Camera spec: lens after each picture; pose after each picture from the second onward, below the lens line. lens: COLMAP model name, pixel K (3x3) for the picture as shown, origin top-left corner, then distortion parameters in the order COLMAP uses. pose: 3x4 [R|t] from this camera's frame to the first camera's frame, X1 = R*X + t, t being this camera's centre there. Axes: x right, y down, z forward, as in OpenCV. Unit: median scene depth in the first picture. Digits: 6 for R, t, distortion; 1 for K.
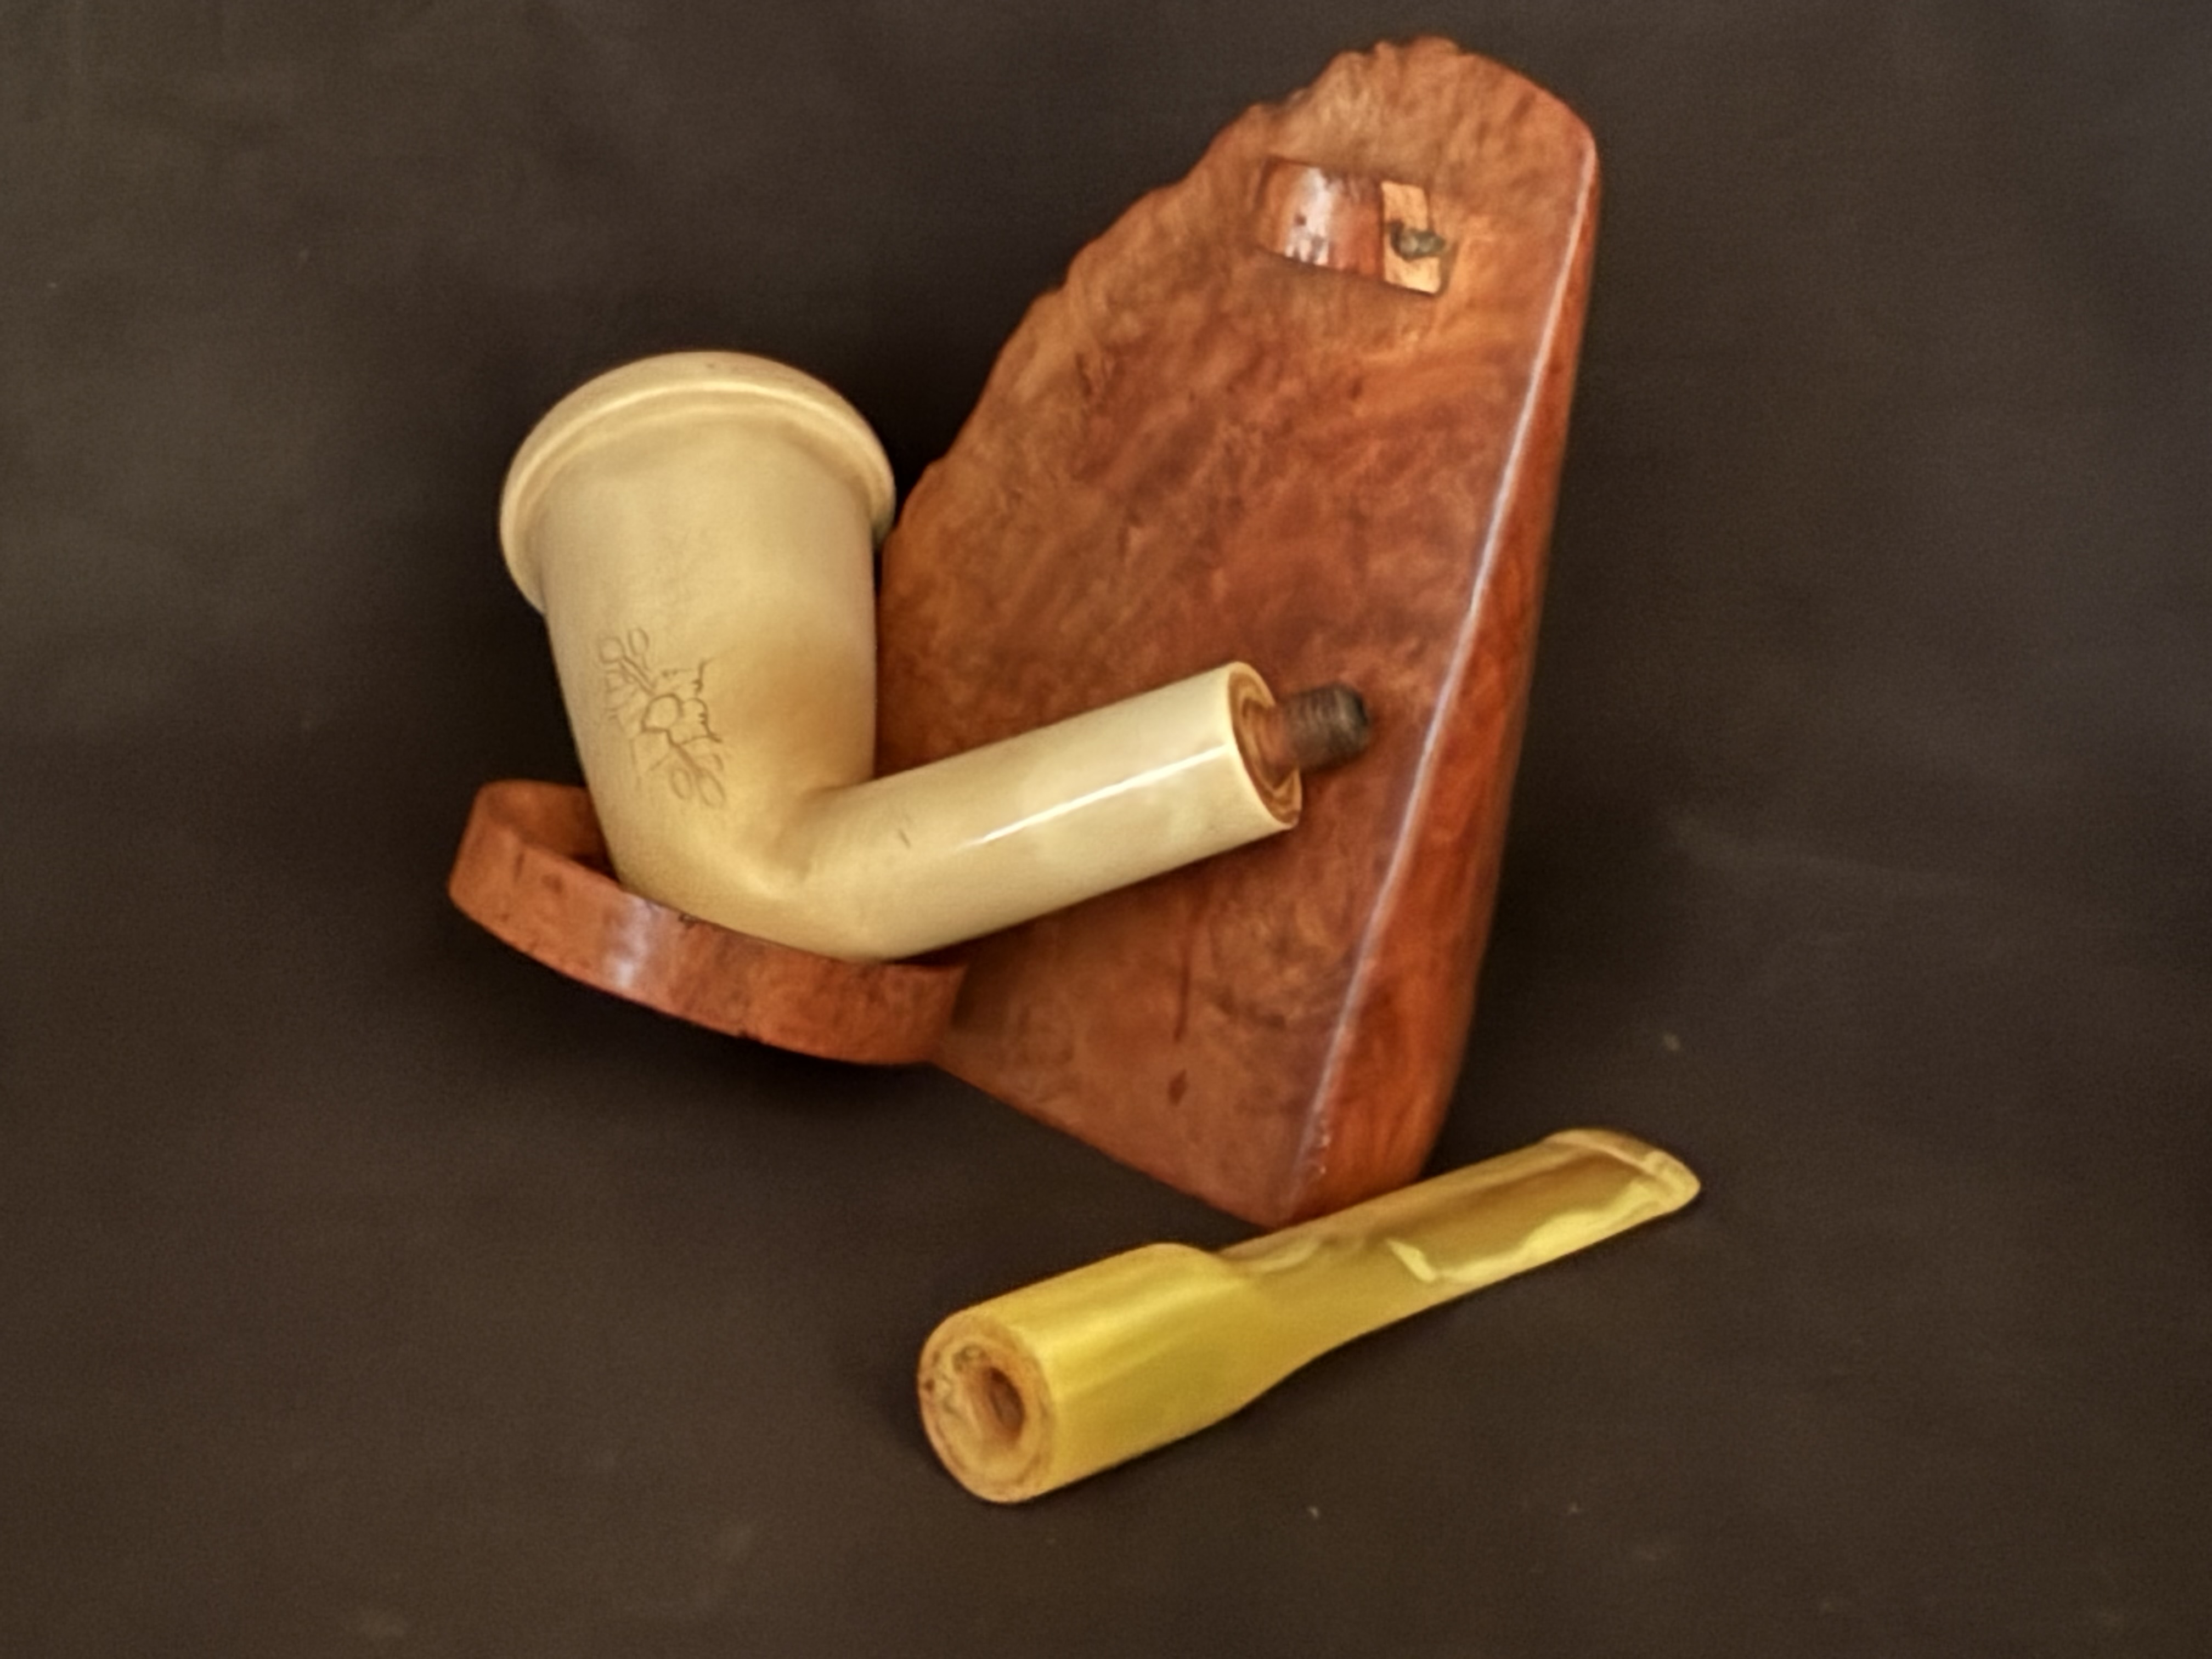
lens RADIAL K [[4645.3, 0, 1106.0], [0, 4645.3, 829.5], [0, 0, 1]] dist [0.437690, -0.011852]
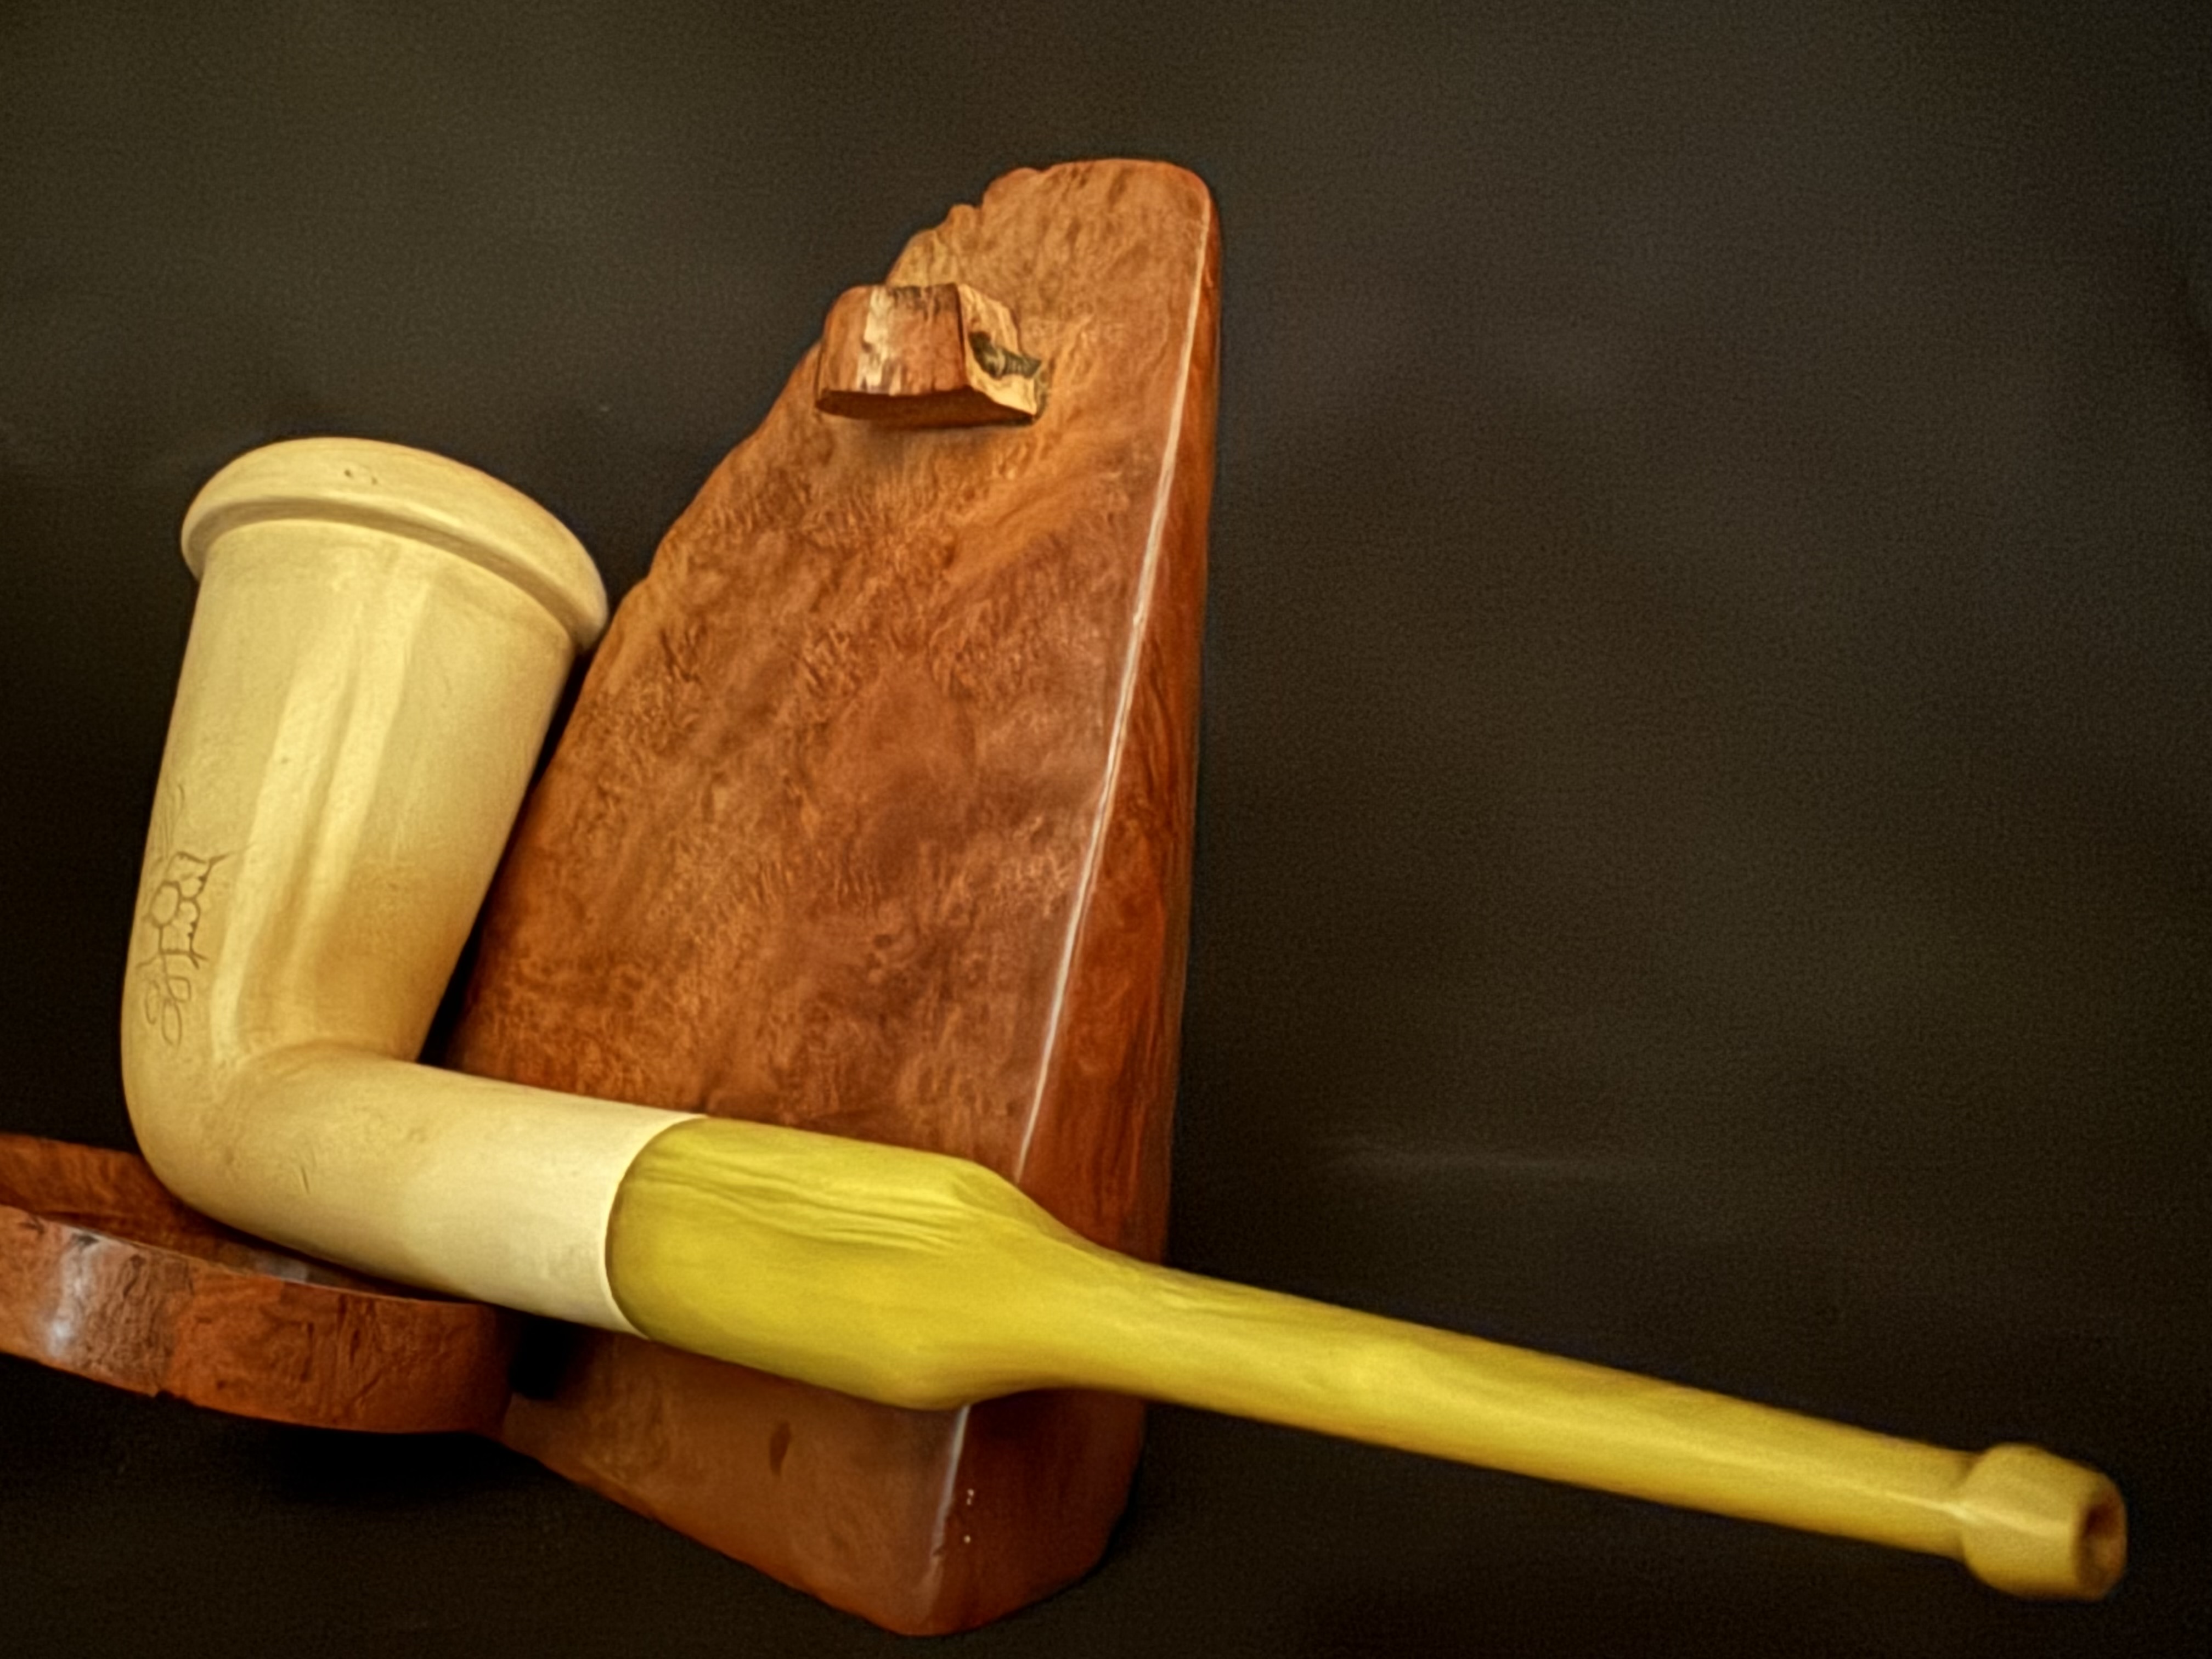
lens RADIAL K [[2112.9, 0, 1106.0], [0, 2112.9, 829.5], [0, 0, 1]] dist [-0.001227, 0.000523]
pose [[0.994640, -0.058230, 0.085441, 0.046441], [0.078058, 0.964793, -0.251161, 0.050895], [-0.067807, 0.256484, 0.964167, 0.651009]]
